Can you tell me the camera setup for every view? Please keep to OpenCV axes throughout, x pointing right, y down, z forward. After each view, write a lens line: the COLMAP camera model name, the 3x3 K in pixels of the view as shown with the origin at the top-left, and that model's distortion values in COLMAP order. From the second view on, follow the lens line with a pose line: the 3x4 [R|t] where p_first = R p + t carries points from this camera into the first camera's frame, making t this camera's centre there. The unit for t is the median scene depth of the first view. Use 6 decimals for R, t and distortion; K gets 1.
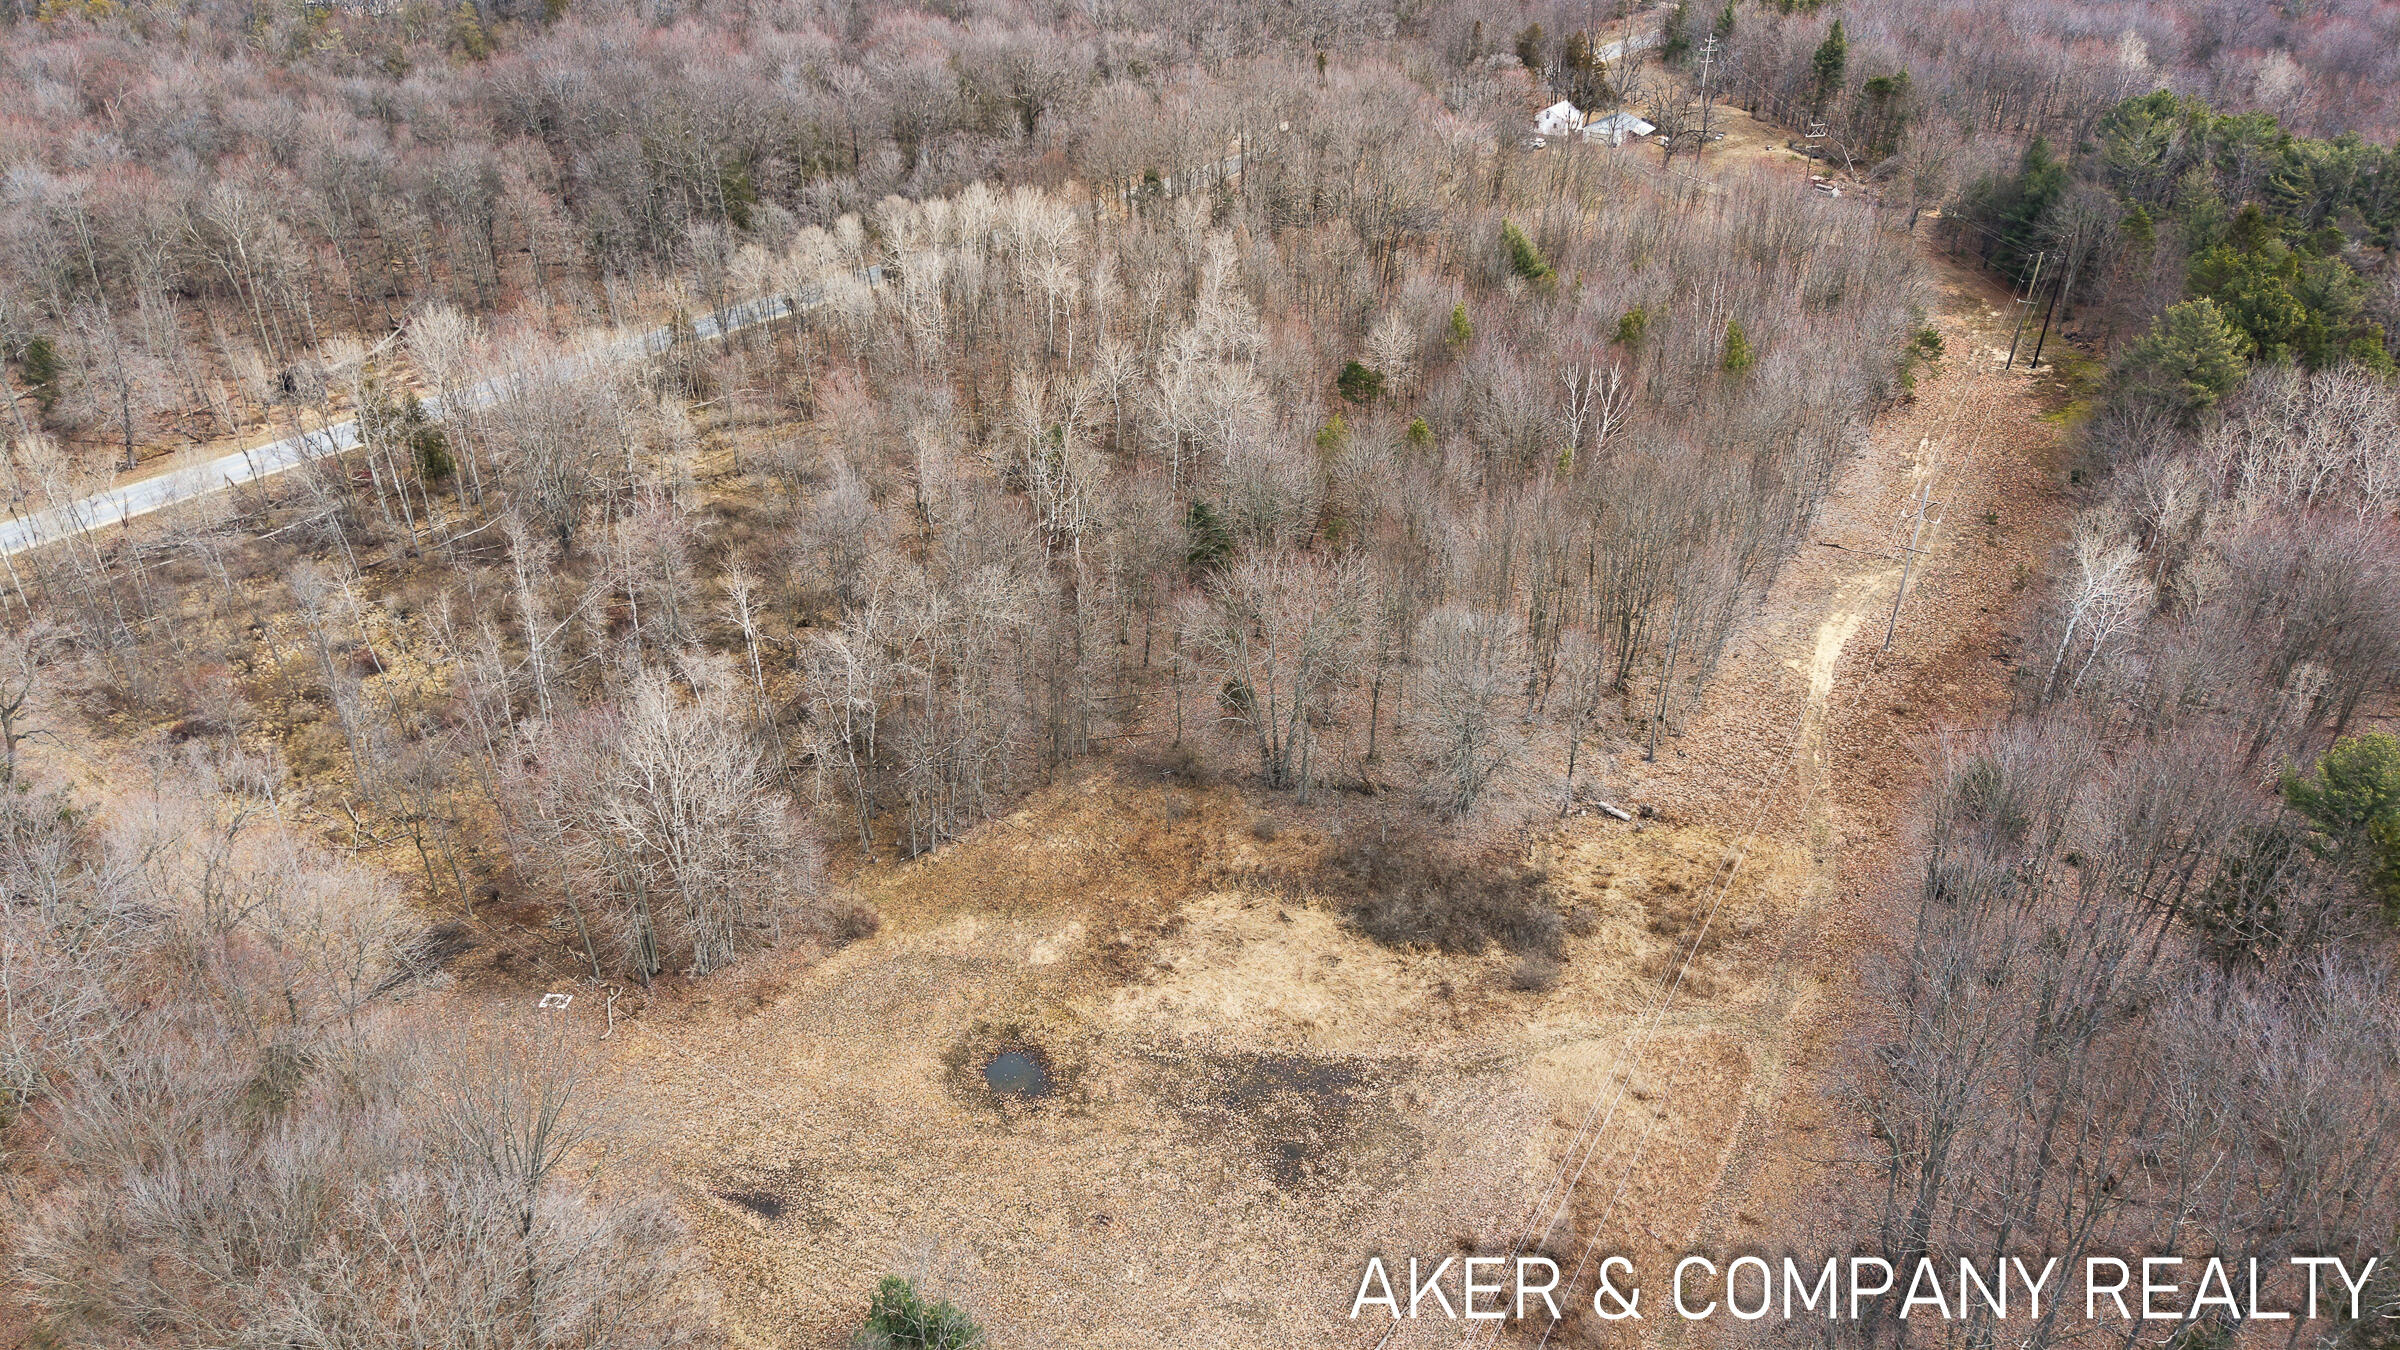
lens RADIAL K [[1618.9, 0, 1192.5], [0, 1618.9, 670.3], [0, 0, 1]] dist [0.043962, -0.050854]
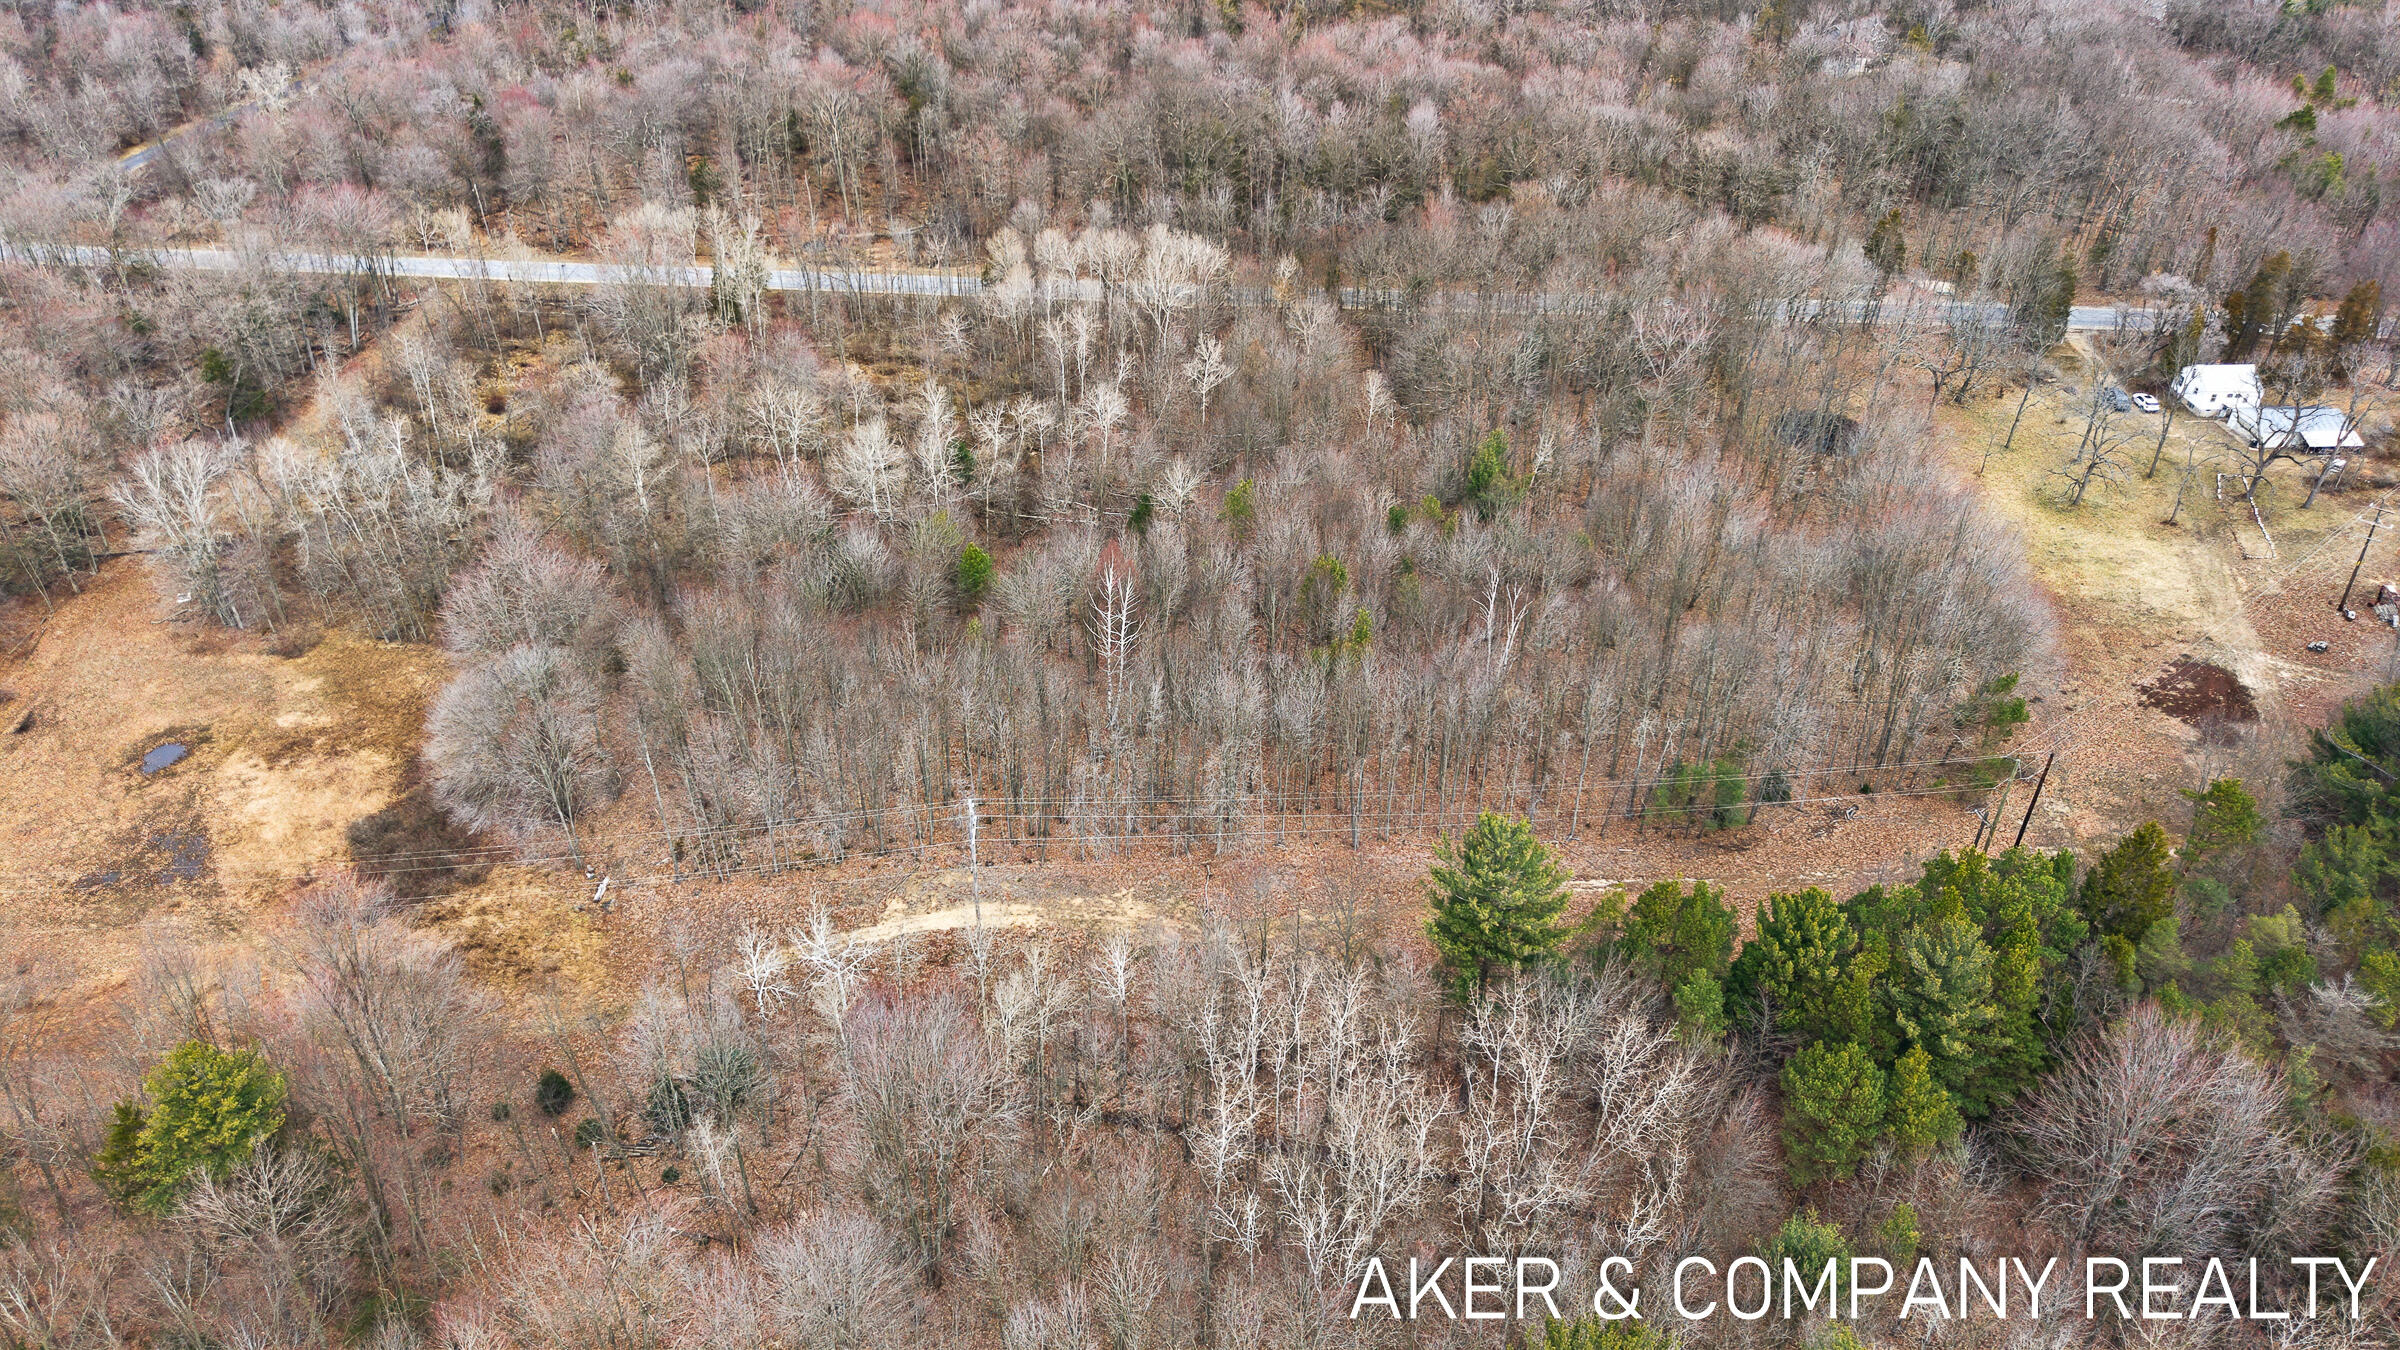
lens RADIAL K [[1618.9, 0, 1191.2], [0, 1618.9, 652.3], [0, 0, 1]] dist [0.043962, -0.050854]
pose [[0.586136, 0.441685, -0.679234, 1.209850], [-0.422234, 0.882019, 0.209189, -0.469242], [0.691493, 0.164182, 0.703478, 0.484448]]
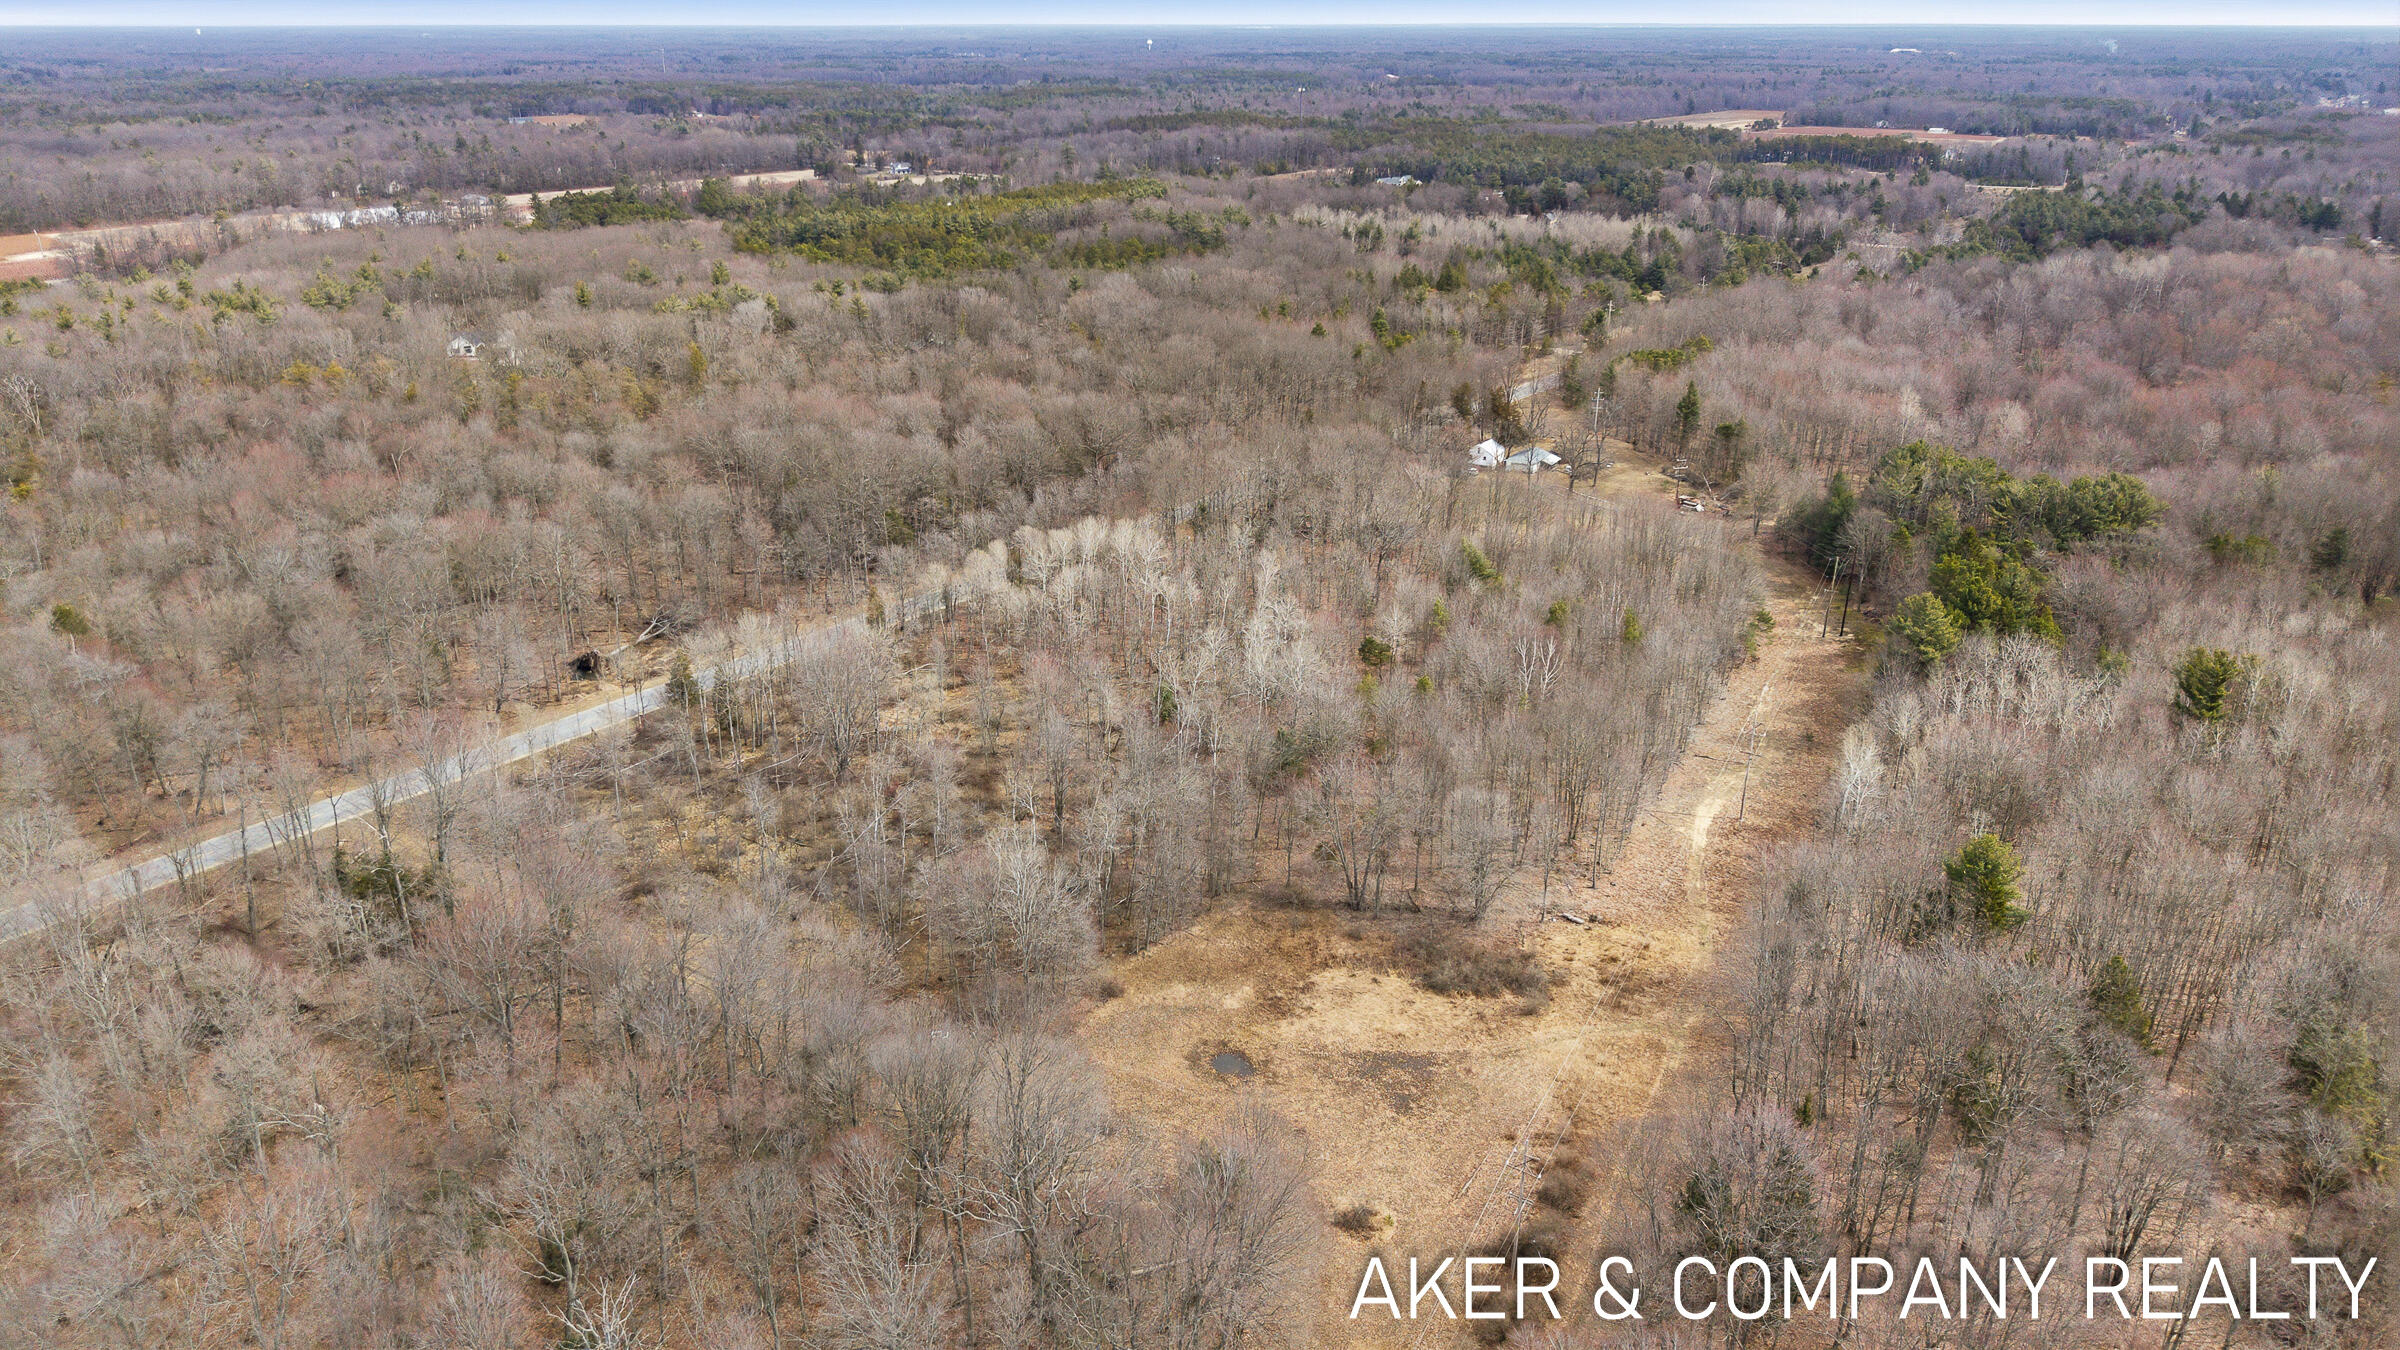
lens RADIAL K [[1618.9, 0, 1182.8], [0, 1618.9, 647.2], [0, 0, 1]] dist [0.043962, -0.050854]
pose [[0.999057, -0.013720, 0.041194, -0.185548], [0.020777, 0.984151, -0.176109, 0.099927], [-0.038125, 0.176799, 0.983508, -0.599836]]
